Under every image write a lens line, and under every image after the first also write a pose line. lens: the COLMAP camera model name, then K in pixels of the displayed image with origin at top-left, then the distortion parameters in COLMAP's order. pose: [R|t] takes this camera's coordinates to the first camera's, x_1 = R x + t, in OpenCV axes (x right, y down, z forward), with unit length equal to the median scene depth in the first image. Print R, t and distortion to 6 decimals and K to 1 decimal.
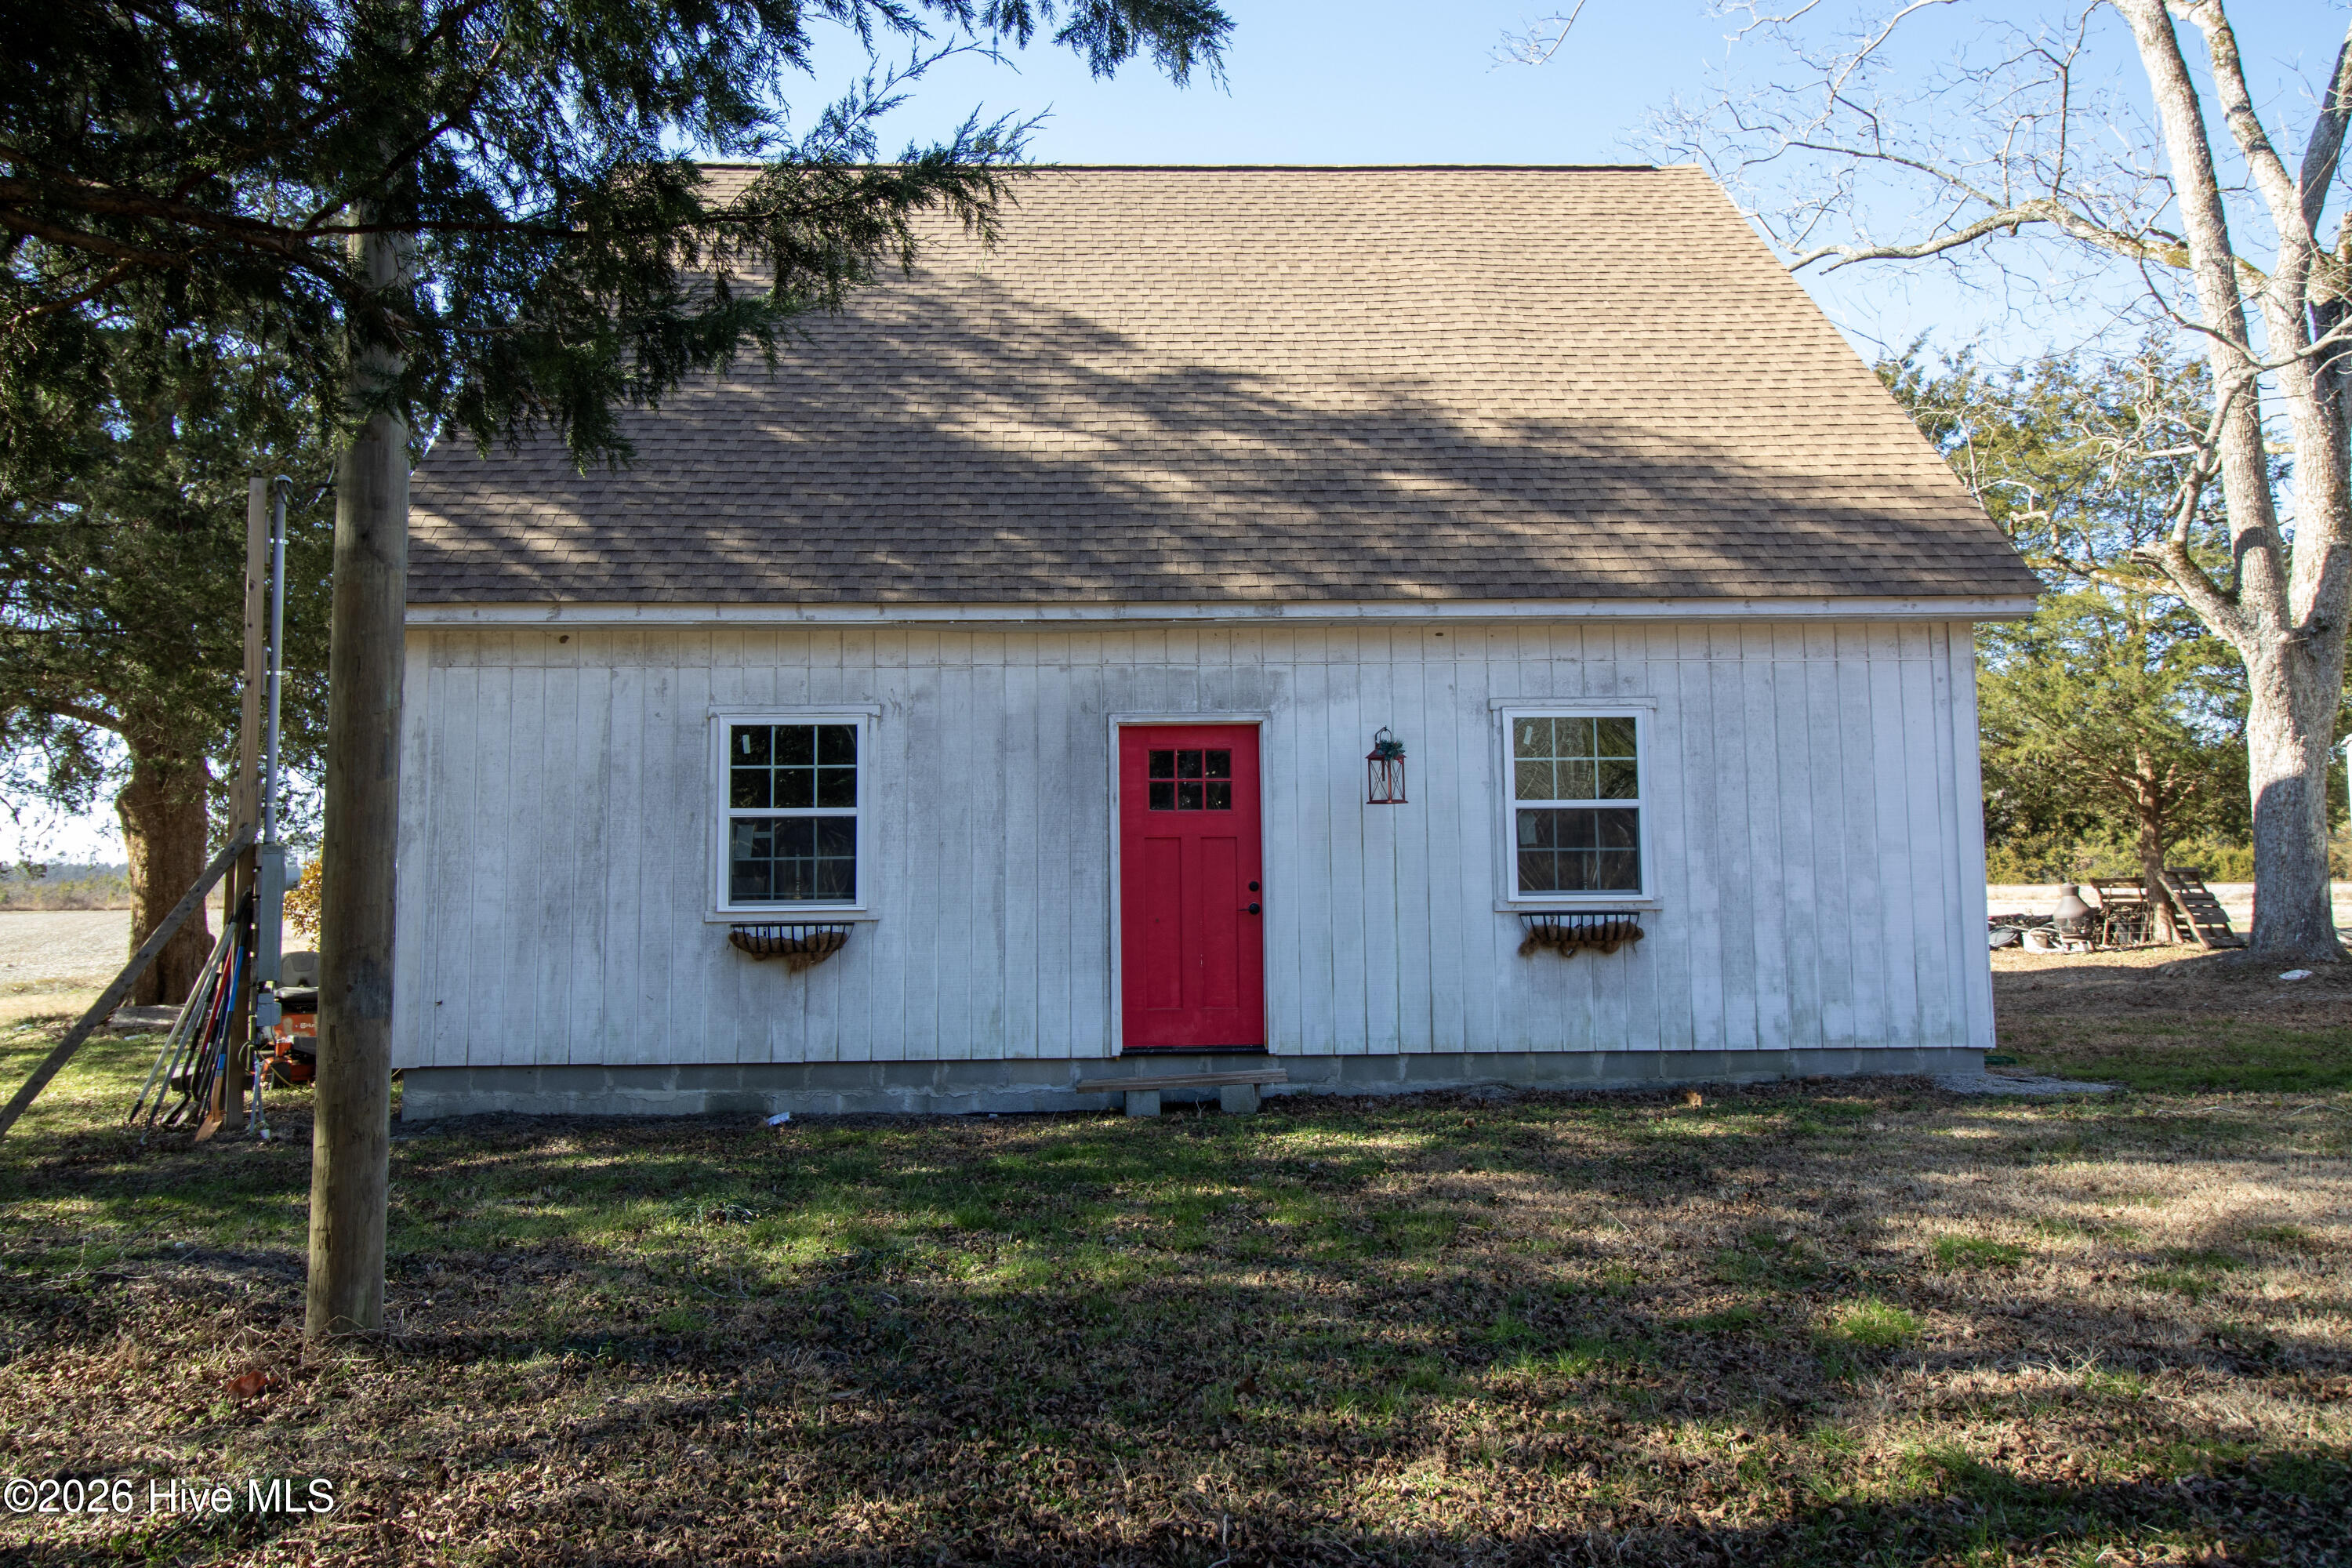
lens RADIAL K [[1551.3, 0, 1302.8], [0, 1551.3, 757.3], [0, 0, 1]] dist [0.007285, 0.000677]
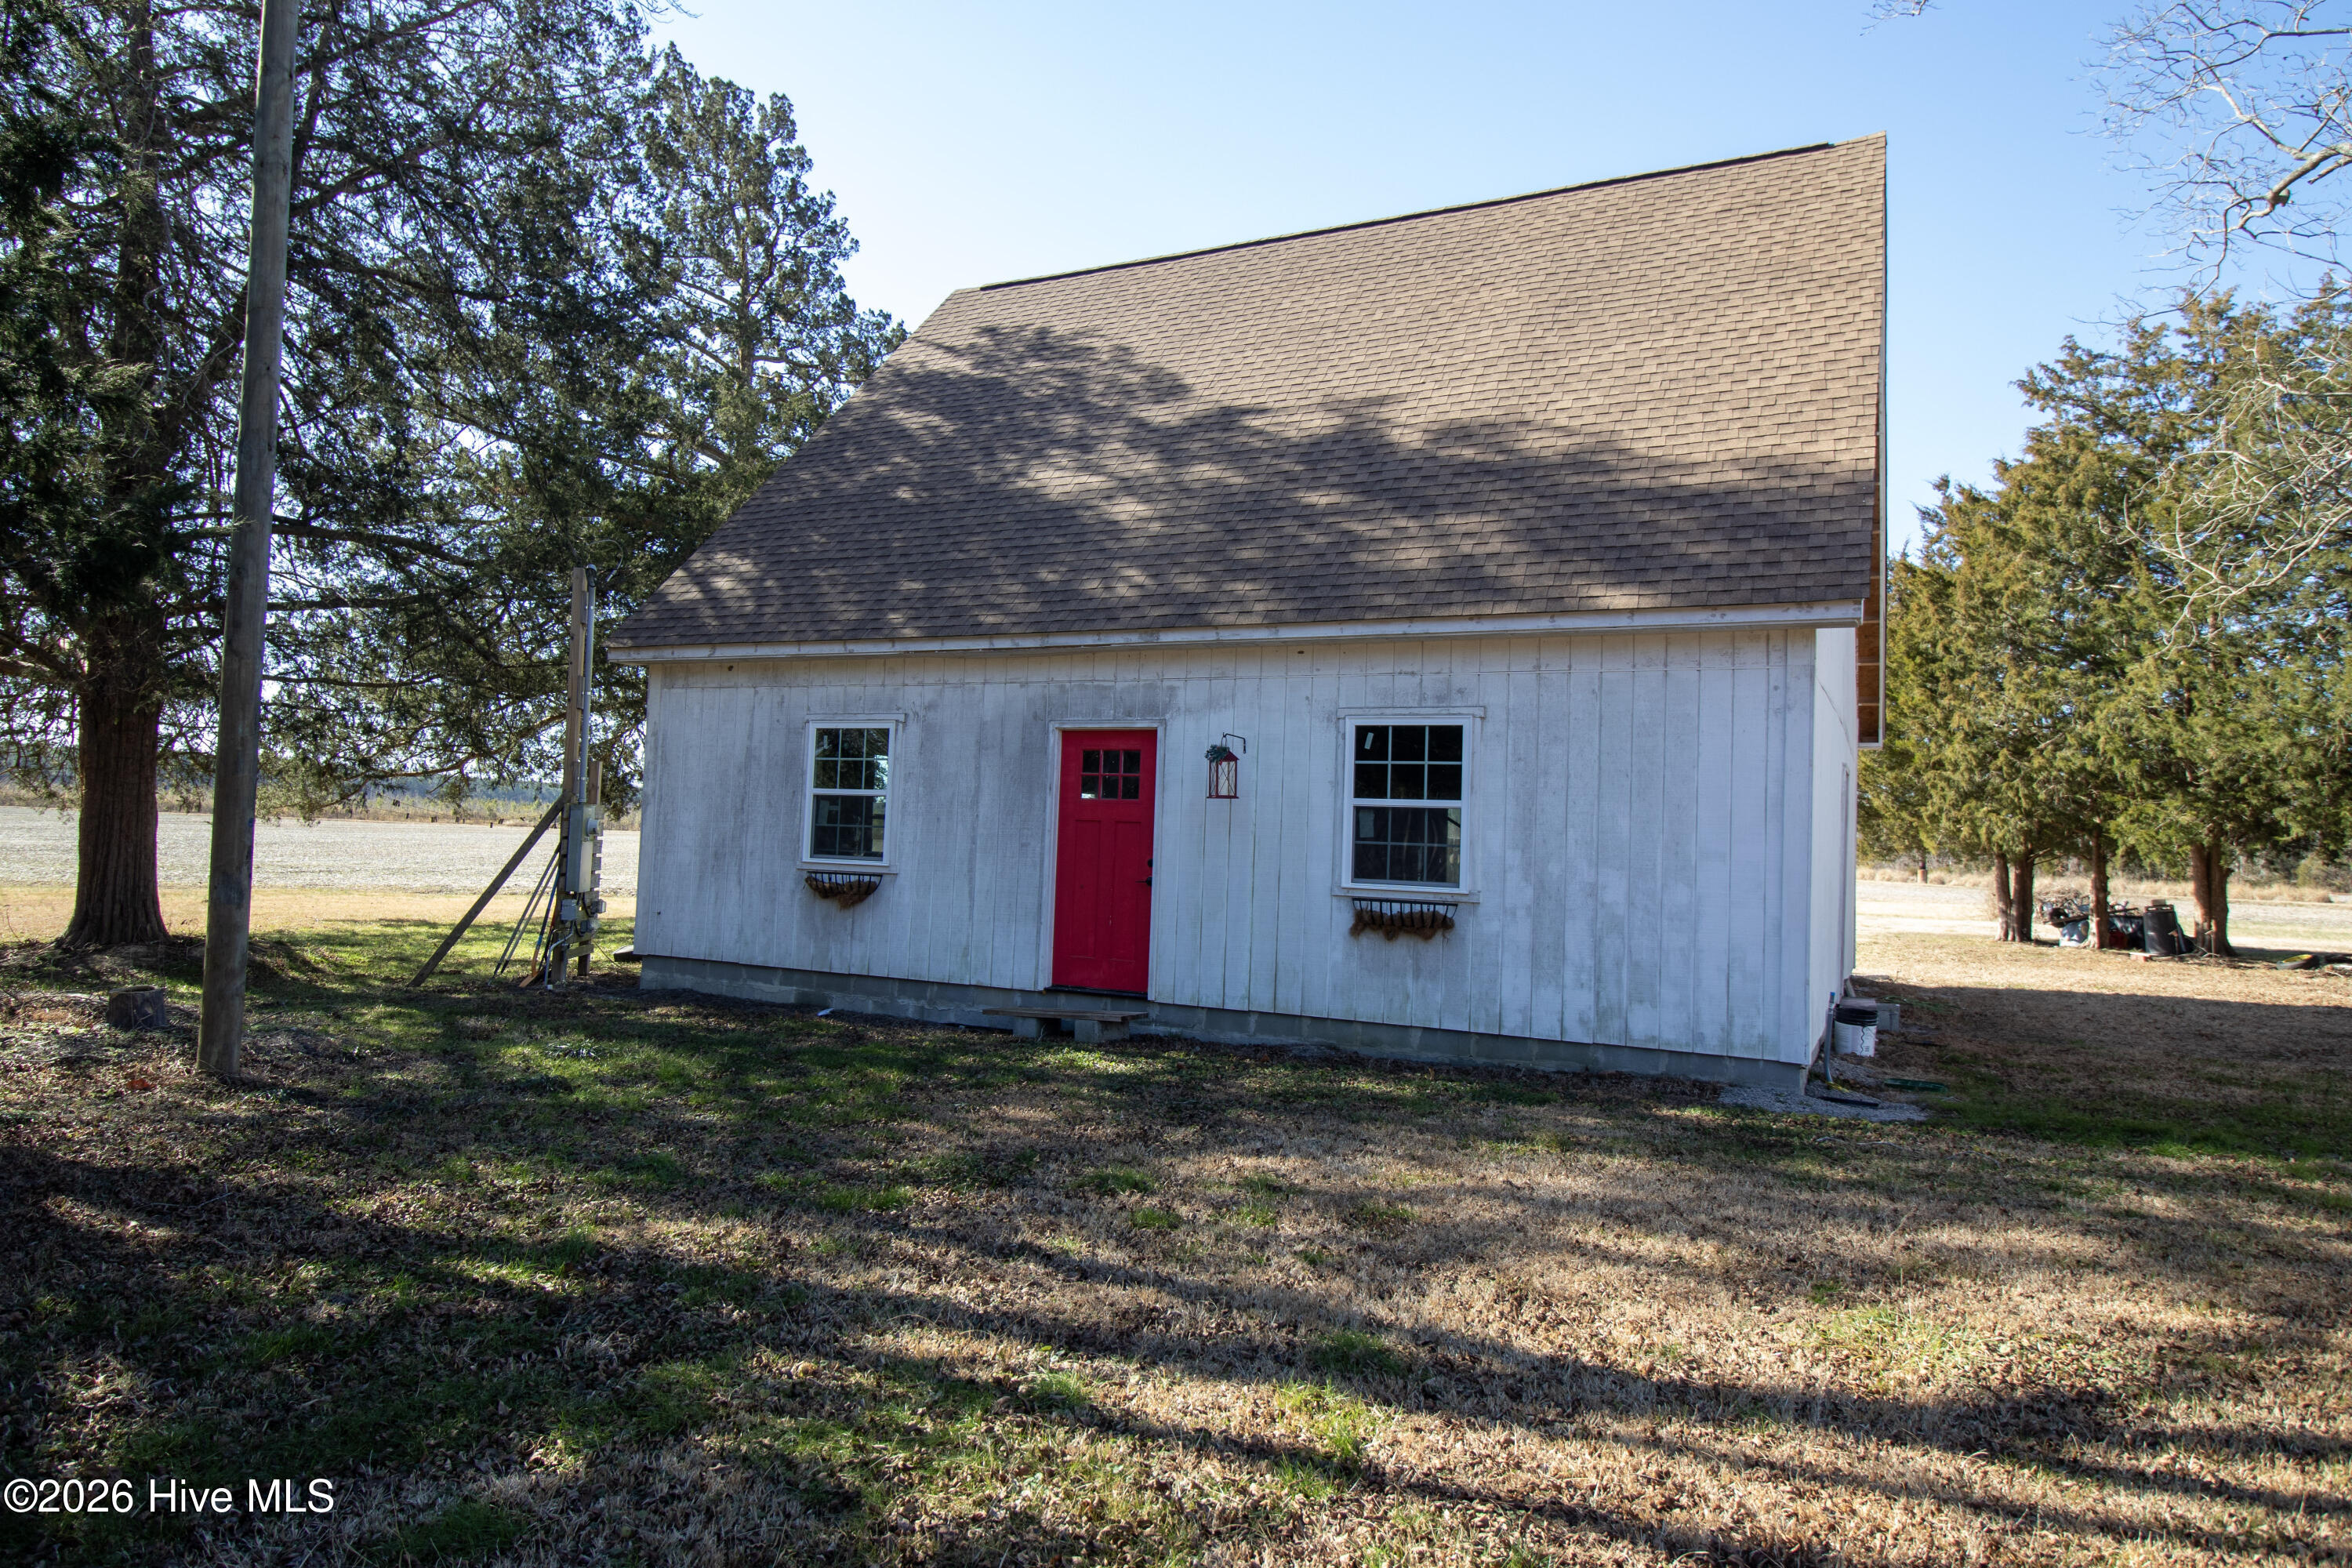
lens RADIAL K [[1442.9, 0, 1176.0], [0, 1442.9, 784.0], [0, 0, 1]] dist [0.004550, 0.000635]
pose [[0.880901, 0.023234, -0.472730, 0.521195], [-0.013902, 0.999634, 0.023225, -0.005451], [0.473097, -0.013887, 0.880901, 0.012289]]
